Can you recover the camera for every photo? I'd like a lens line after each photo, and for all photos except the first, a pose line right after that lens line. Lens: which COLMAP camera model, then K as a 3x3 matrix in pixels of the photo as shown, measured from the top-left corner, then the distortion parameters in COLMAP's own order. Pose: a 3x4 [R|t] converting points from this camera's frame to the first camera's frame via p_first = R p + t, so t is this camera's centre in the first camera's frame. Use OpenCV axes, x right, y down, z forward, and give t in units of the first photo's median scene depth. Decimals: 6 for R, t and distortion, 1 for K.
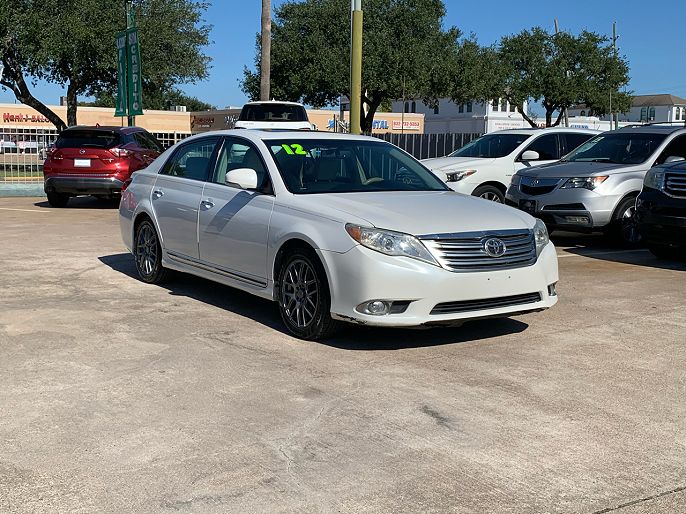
lens RADIAL K [[892.6, 0, 339.3], [0, 892.6, 250.6], [0, 0, 1]] dist [0.101564, 0.000000]
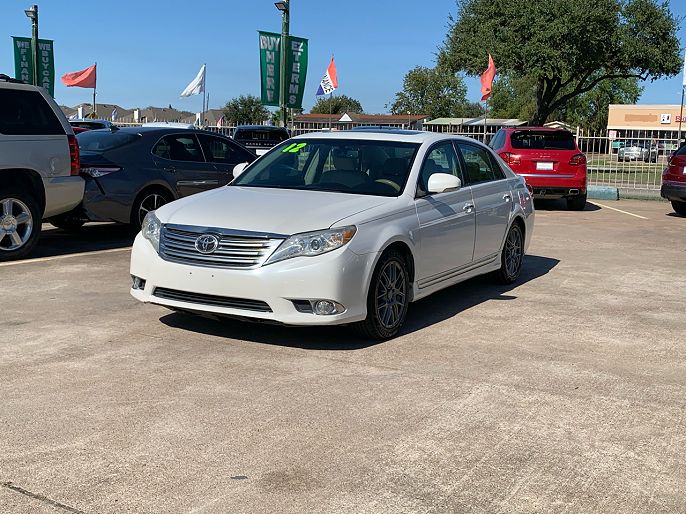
lens RADIAL K [[892.6, 0, 363.3], [0, 892.6, 258.0], [0, 0, 1]] dist [0.101564, 0.000000]
pose [[0.474837, 0.122069, -0.871567, 0.551092], [-0.126815, 0.989489, 0.069495, -0.038971], [0.870889, 0.077529, 0.485326, 0.325703]]
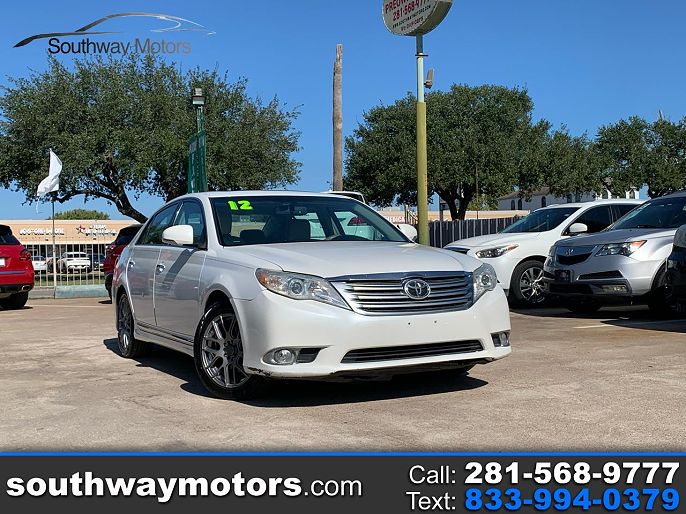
lens RADIAL K [[892.6, 0, 344.2], [0, 892.6, 235.5], [0, 0, 1]] dist [0.101564, 0.000000]
pose [[0.990457, -0.043077, -0.130918, 0.108274], [0.024708, 0.990009, -0.138822, 0.032669], [0.135590, 0.134262, 0.981626, 0.040183]]
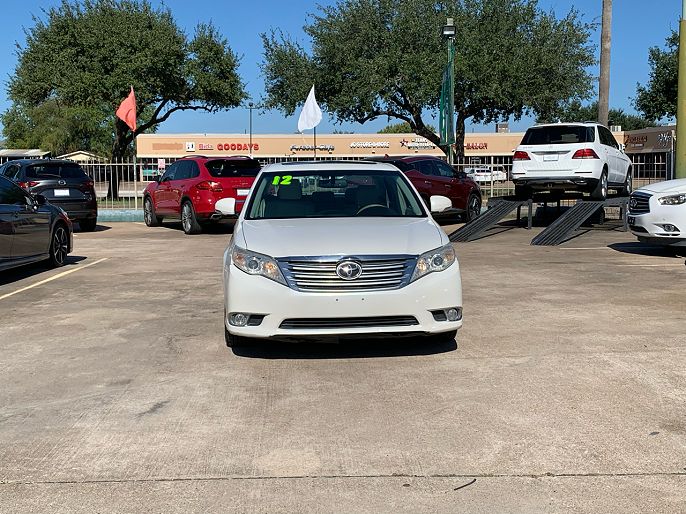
lens RADIAL K [[892.6, 0, 341.7], [0, 892.6, 259.8], [0, 0, 1]] dist [0.101564, 0.000000]
pose [[0.863360, 0.027944, -0.503814, 0.344171], [-0.034792, 0.999386, -0.004190, -0.005845], [0.503387, 0.021146, 0.863802, 0.033636]]
